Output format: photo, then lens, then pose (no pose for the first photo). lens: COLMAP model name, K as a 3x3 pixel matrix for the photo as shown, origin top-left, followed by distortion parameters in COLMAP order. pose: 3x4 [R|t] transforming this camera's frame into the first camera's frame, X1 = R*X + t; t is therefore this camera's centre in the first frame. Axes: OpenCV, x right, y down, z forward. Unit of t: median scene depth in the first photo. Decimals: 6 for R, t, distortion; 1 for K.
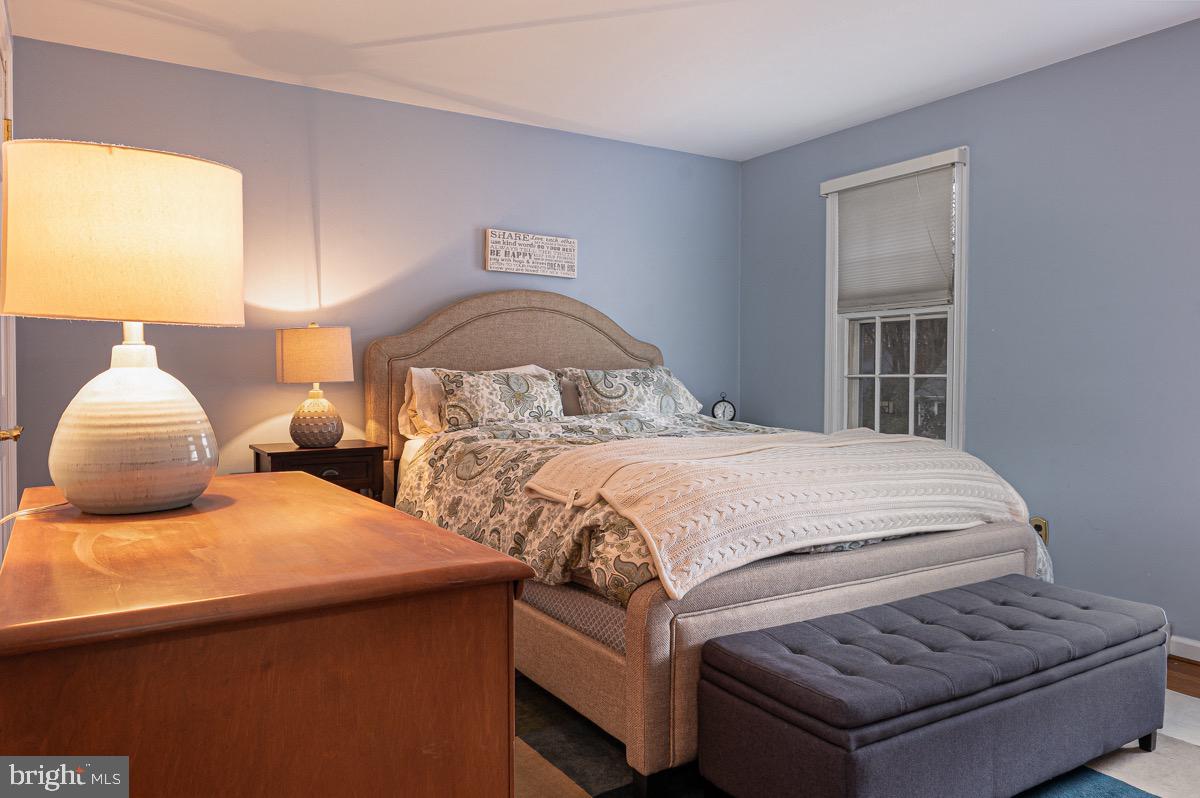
lens RADIAL K [[837.4, 0, 603.6], [0, 837.4, 390.9], [0, 0, 1]] dist [-0.002038, 0.001673]
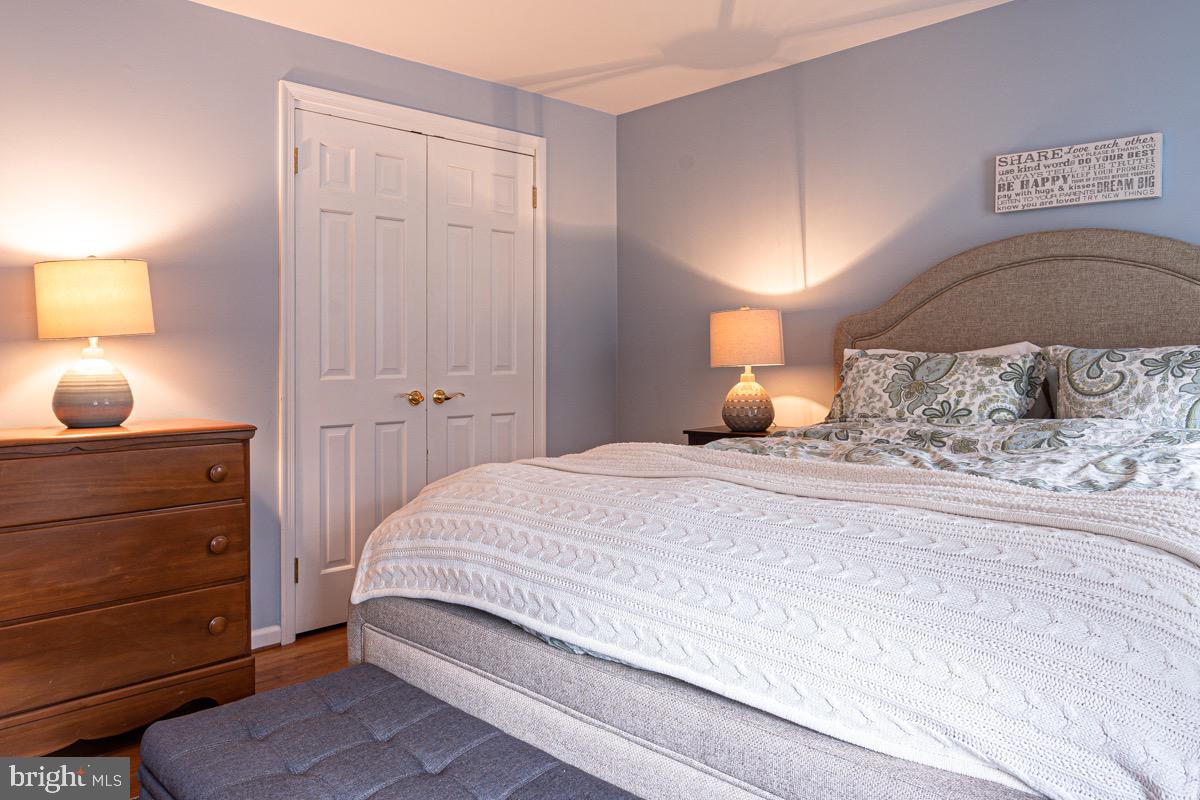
lens RADIAL K [[860.9, 0, 599.6], [0, 860.9, 350.0], [0, 0, 1]] dist [-0.002959, -0.000660]
pose [[0.217578, -0.010463, -0.975987, 0.522748], [-0.013546, 0.999814, -0.013738, -0.010481], [0.975949, 0.016210, 0.217396, 0.510156]]
